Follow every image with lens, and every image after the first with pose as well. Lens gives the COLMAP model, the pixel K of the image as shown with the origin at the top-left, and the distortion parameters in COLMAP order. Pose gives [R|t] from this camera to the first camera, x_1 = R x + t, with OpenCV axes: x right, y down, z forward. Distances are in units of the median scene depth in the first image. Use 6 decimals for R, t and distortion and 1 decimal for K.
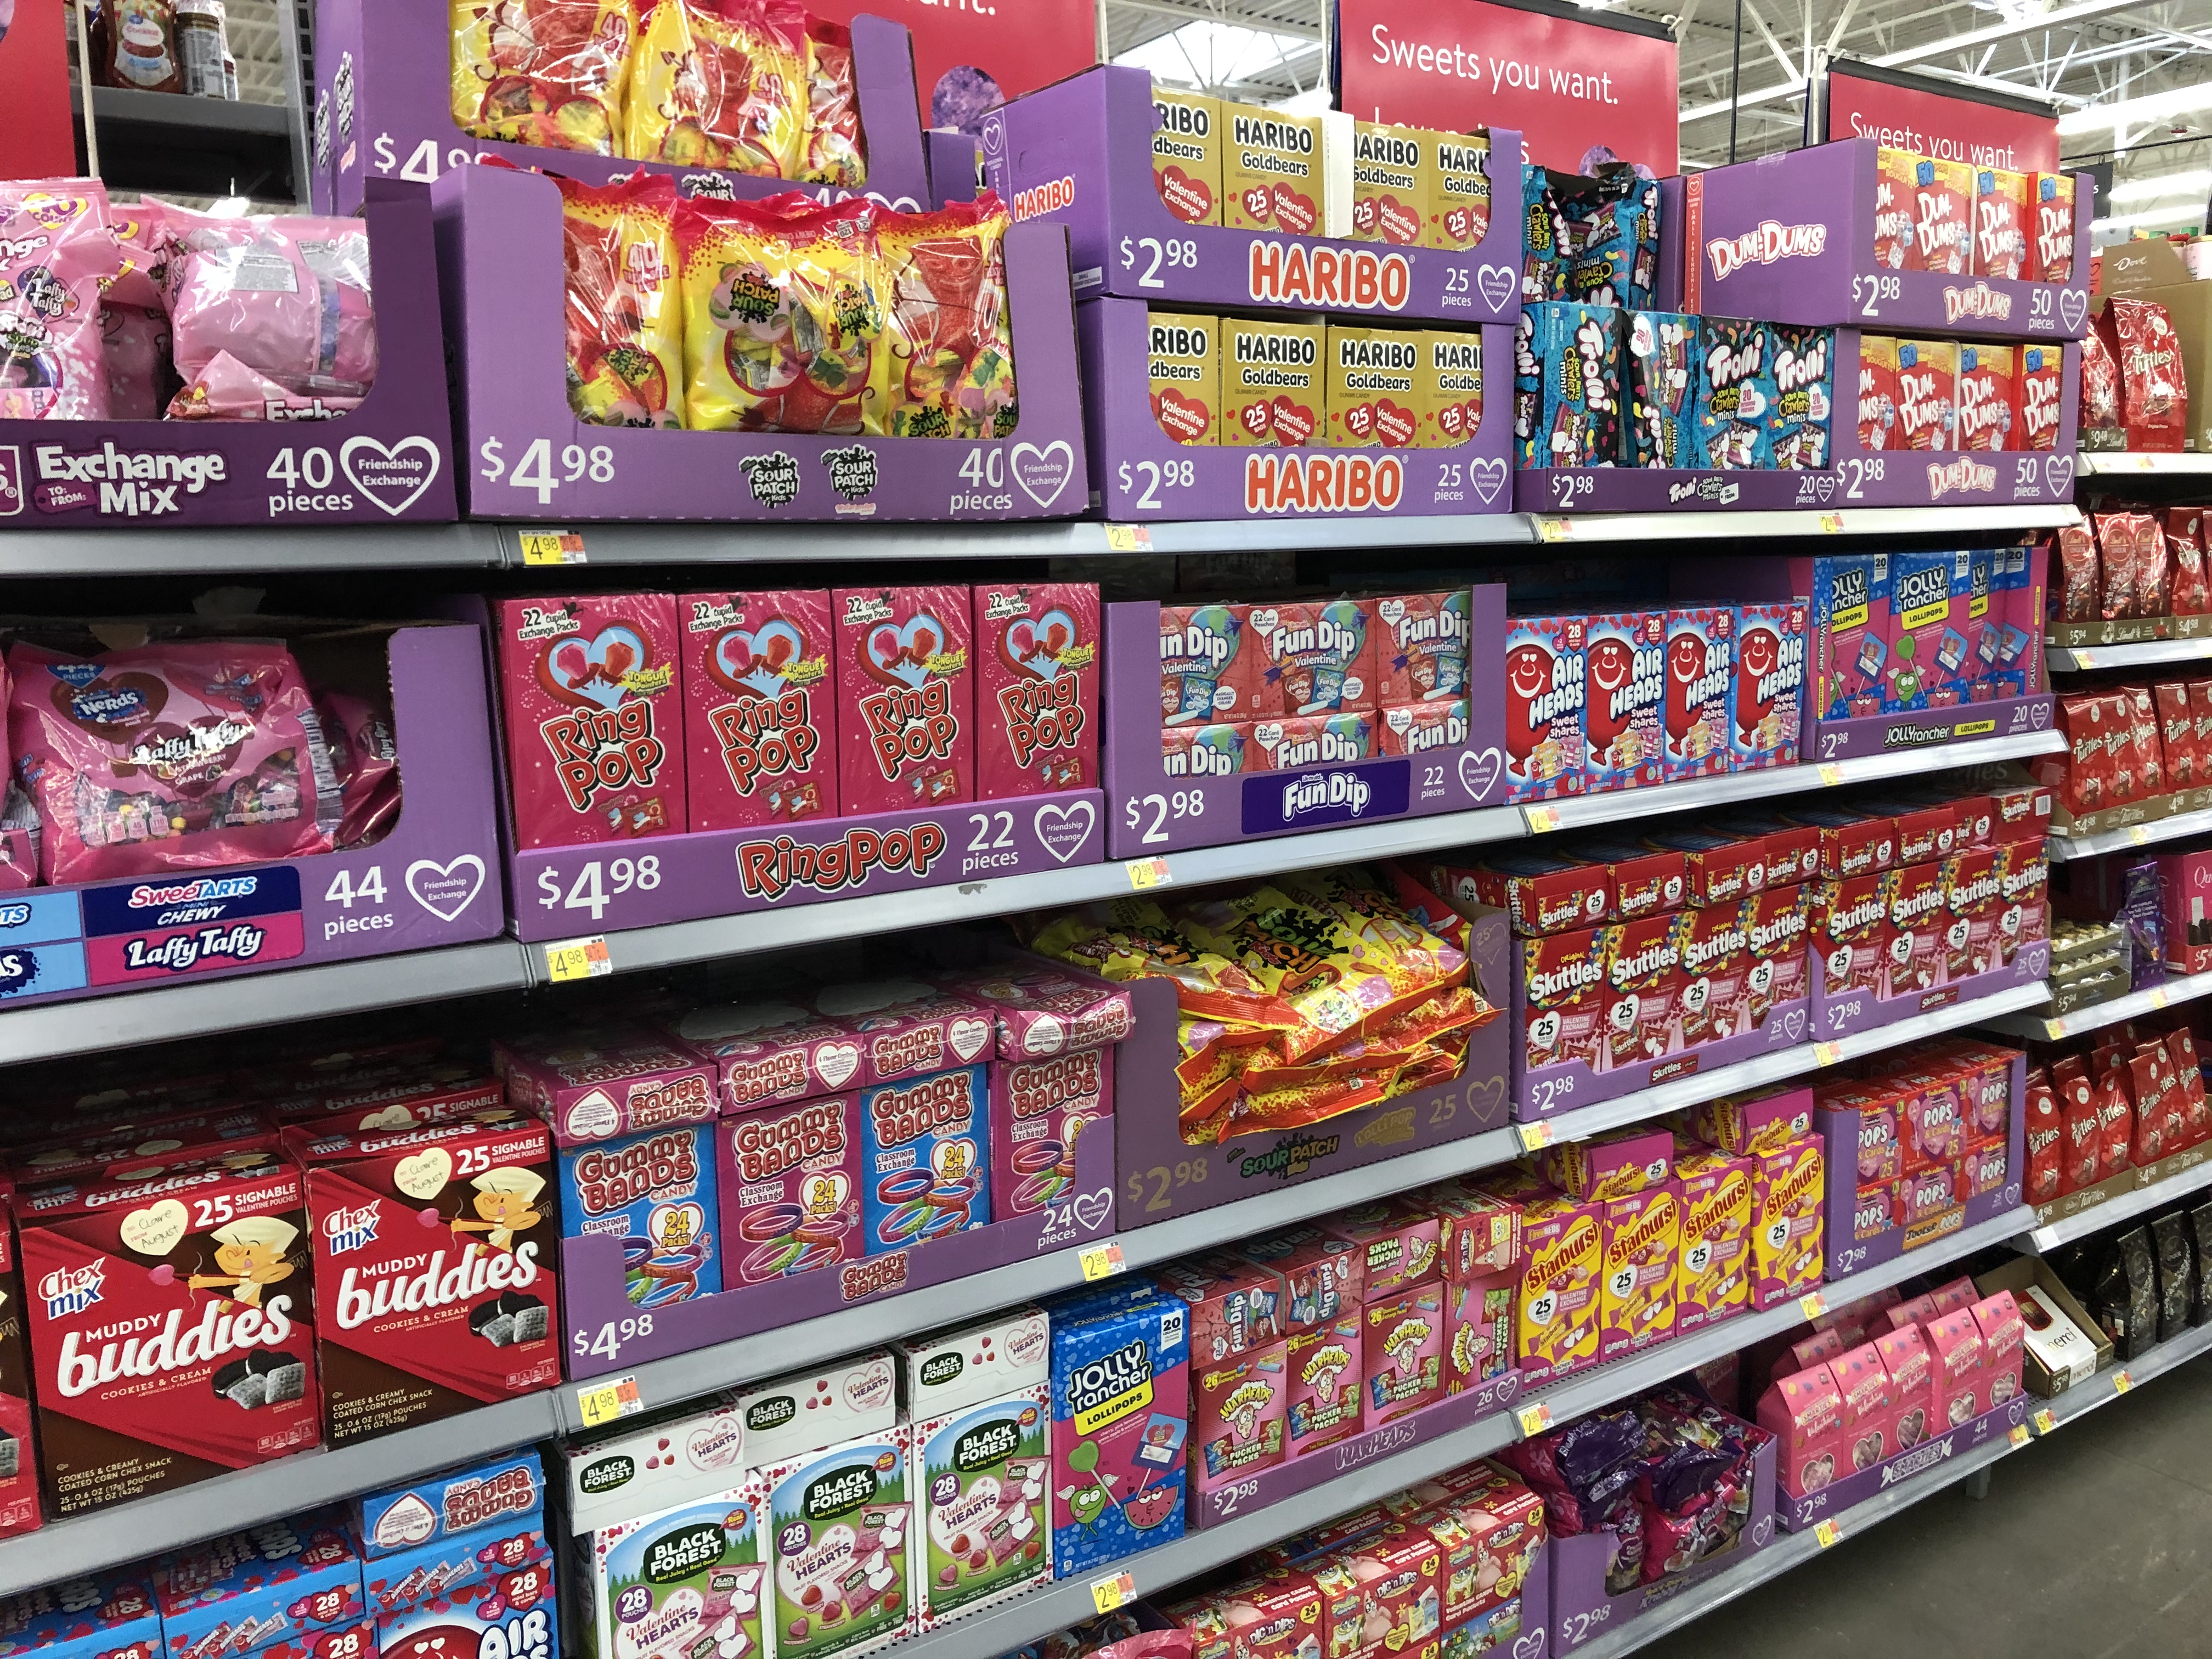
lens RADIAL K [[1824.0, 0, 1103.1], [0, 1824.0, 825.0], [0, 0, 1]] dist [-0.004403, 0.004233]
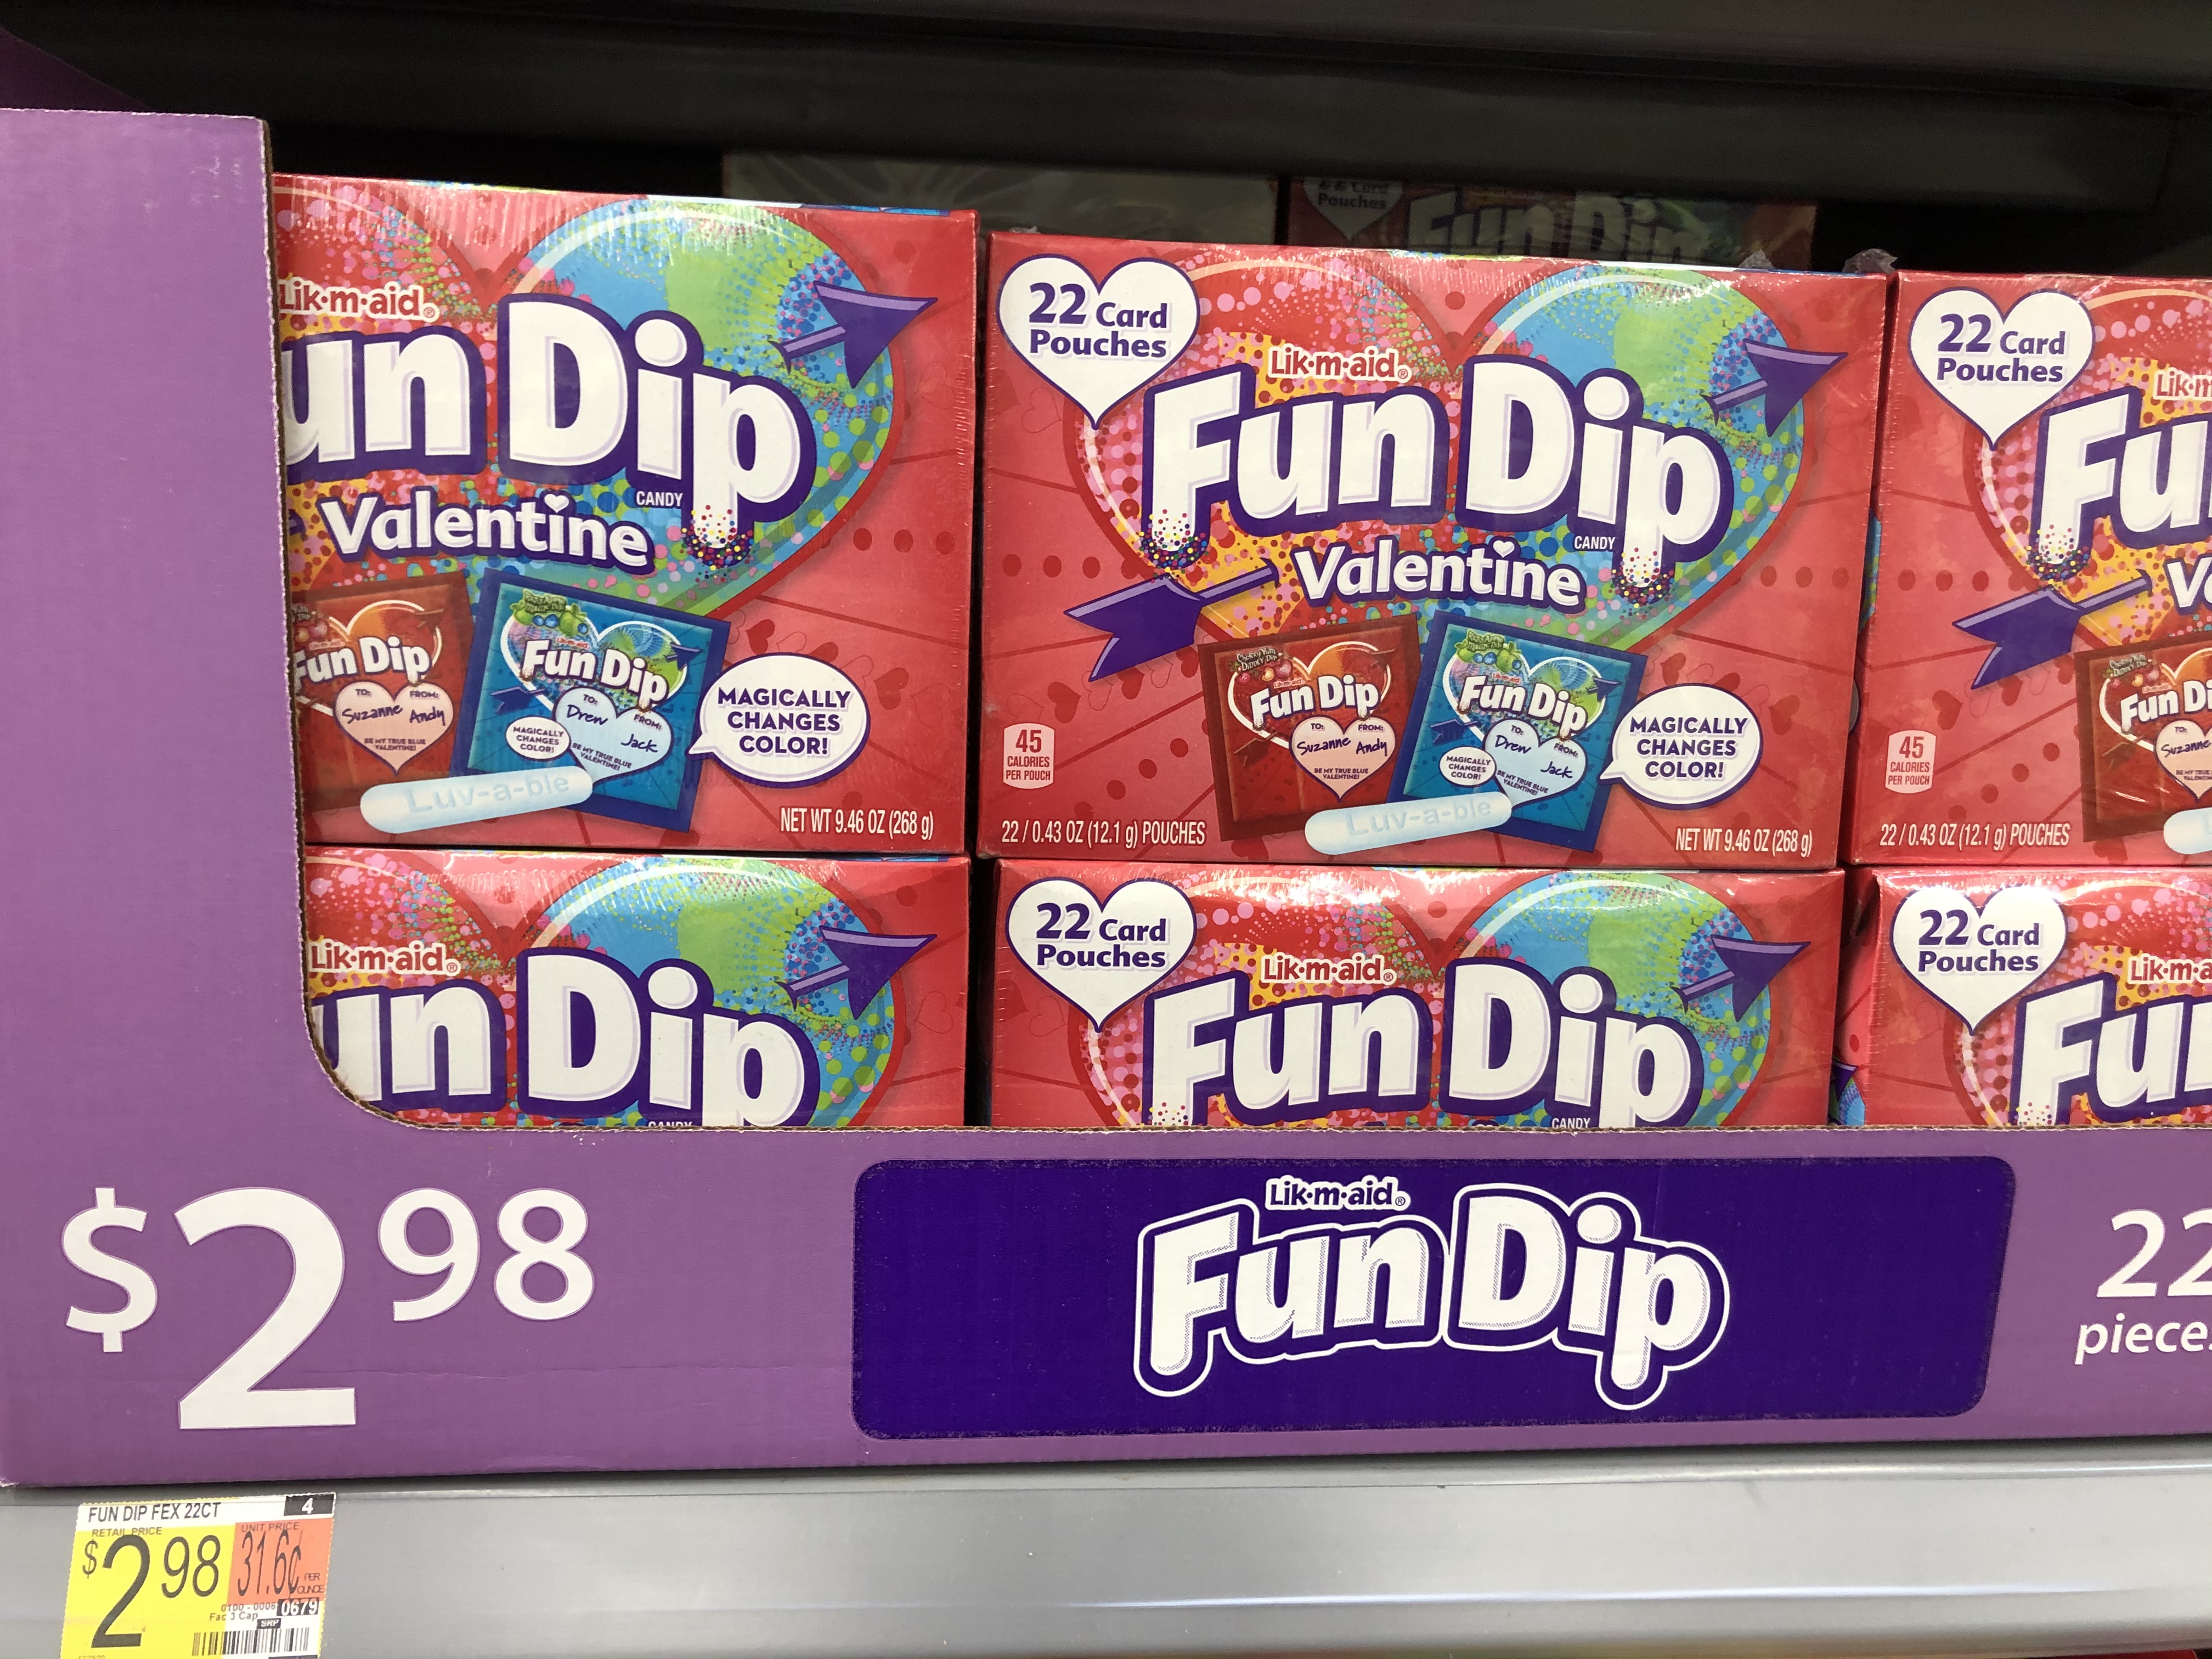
lens RADIAL K [[1824.0, 0, 1106.8], [0, 1824.0, 831.1], [0, 0, 1]] dist [-0.004403, 0.004233]
pose [[0.873909, 0.124848, -0.469783, 0.177998], [-0.124659, 0.991695, 0.031654, -0.066166], [0.469833, 0.030900, 0.882214, 0.824819]]
